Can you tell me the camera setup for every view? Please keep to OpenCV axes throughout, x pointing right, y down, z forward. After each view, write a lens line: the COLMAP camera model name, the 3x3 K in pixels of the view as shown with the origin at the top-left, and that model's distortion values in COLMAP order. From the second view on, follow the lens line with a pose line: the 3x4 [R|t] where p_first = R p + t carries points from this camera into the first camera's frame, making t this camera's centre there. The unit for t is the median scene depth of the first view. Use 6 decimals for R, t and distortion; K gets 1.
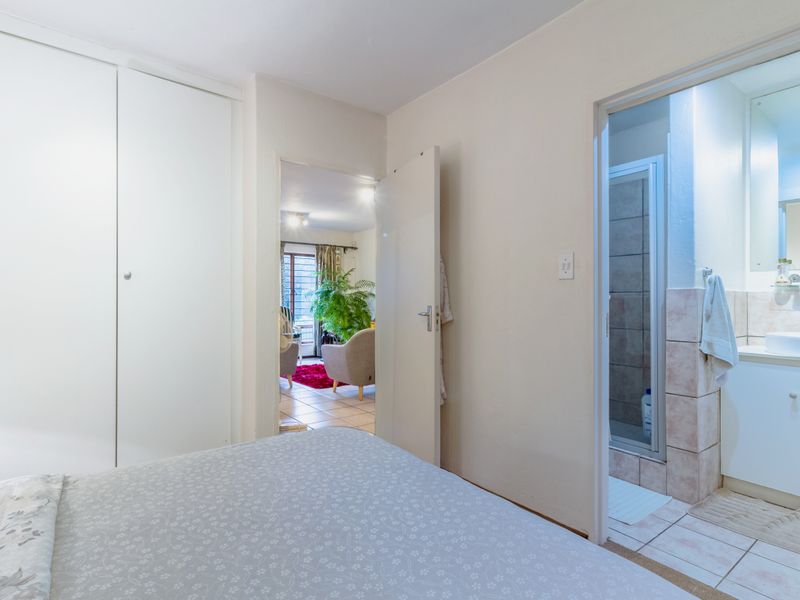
lens RADIAL K [[430.8, 0, 407.6], [0, 430.8, 300.8], [0, 0, 1]] dist [-0.002793, 0.001046]
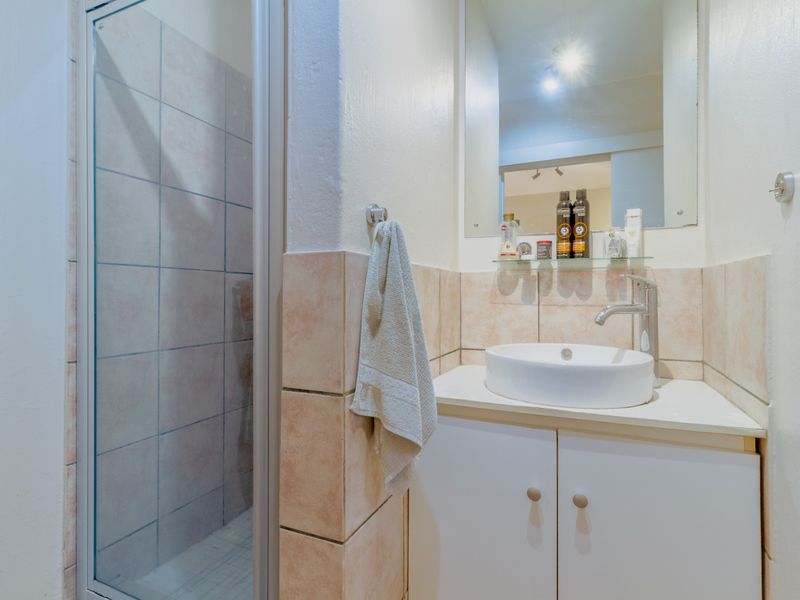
lens RADIAL K [[430.8, 0, 407.6], [0, 430.8, 300.8], [0, 0, 1]] dist [-0.002793, 0.001046]
pose [[0.868751, -0.009378, 0.495160, 0.518411], [0.001160, 0.999856, 0.016901, 0.008437], [-0.495247, -0.014108, 0.868638, 0.625558]]
